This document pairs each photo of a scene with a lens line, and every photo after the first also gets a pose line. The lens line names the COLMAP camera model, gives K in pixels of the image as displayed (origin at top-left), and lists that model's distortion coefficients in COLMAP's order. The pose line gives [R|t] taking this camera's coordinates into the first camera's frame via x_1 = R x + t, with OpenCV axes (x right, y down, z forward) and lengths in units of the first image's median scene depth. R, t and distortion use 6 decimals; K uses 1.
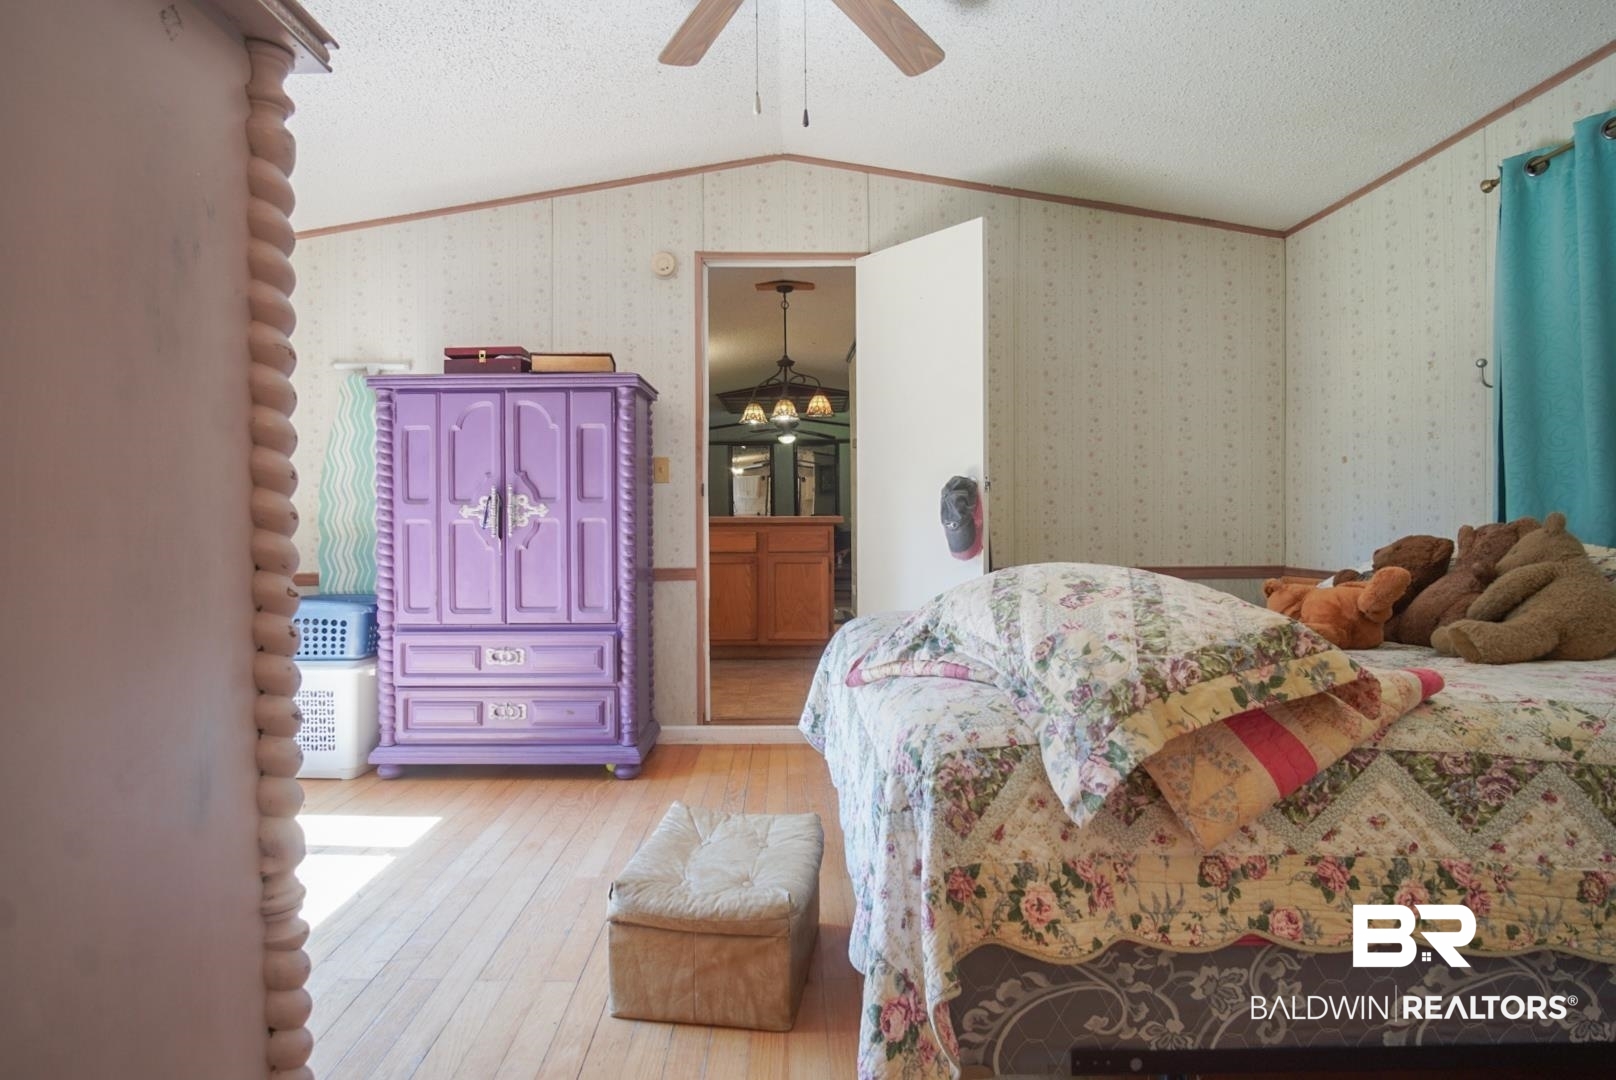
lens RADIAL K [[873.7, 0, 786.1], [0, 873.7, 517.4], [0, 0, 1]] dist [-0.031316, 0.010886]
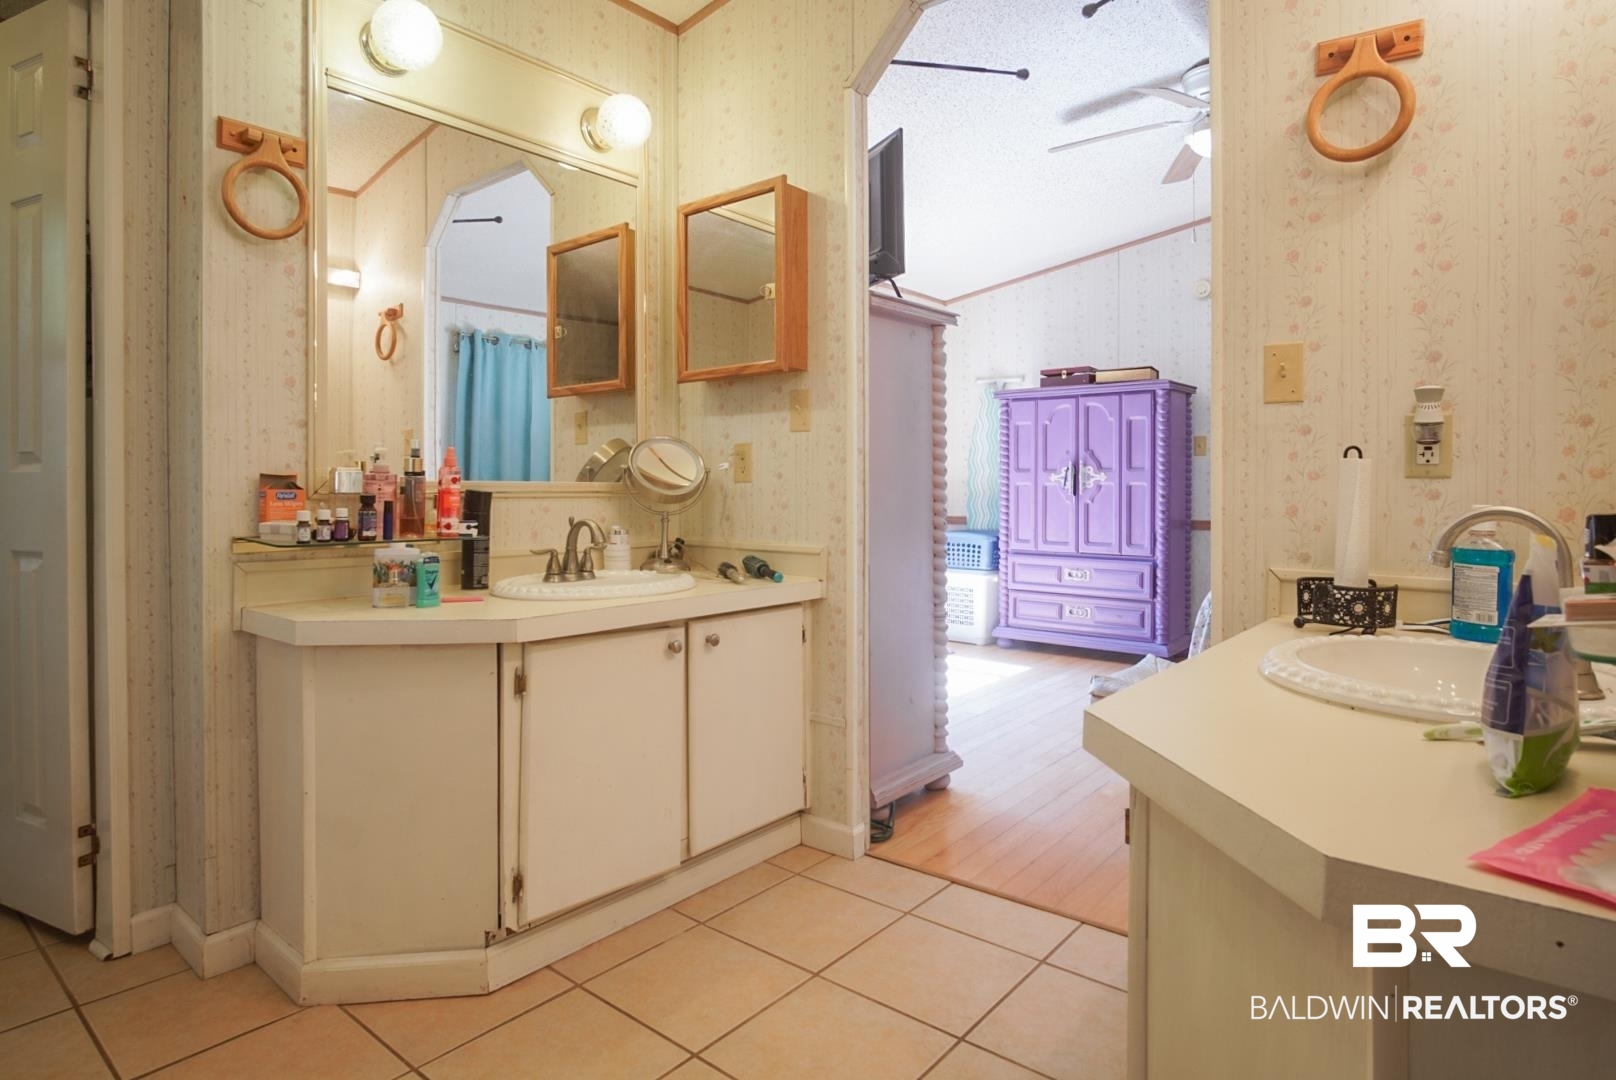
lens RADIAL K [[883.7, 0, 807.3], [0, 883.7, 514.4], [0, 0, 1]] dist [-0.031814, 0.007989]
pose [[0.772415, 0.029833, -0.634417, 0.275664], [-0.002947, 0.999054, 0.043392, -0.007695], [0.635111, -0.031647, 0.771772, -0.457048]]
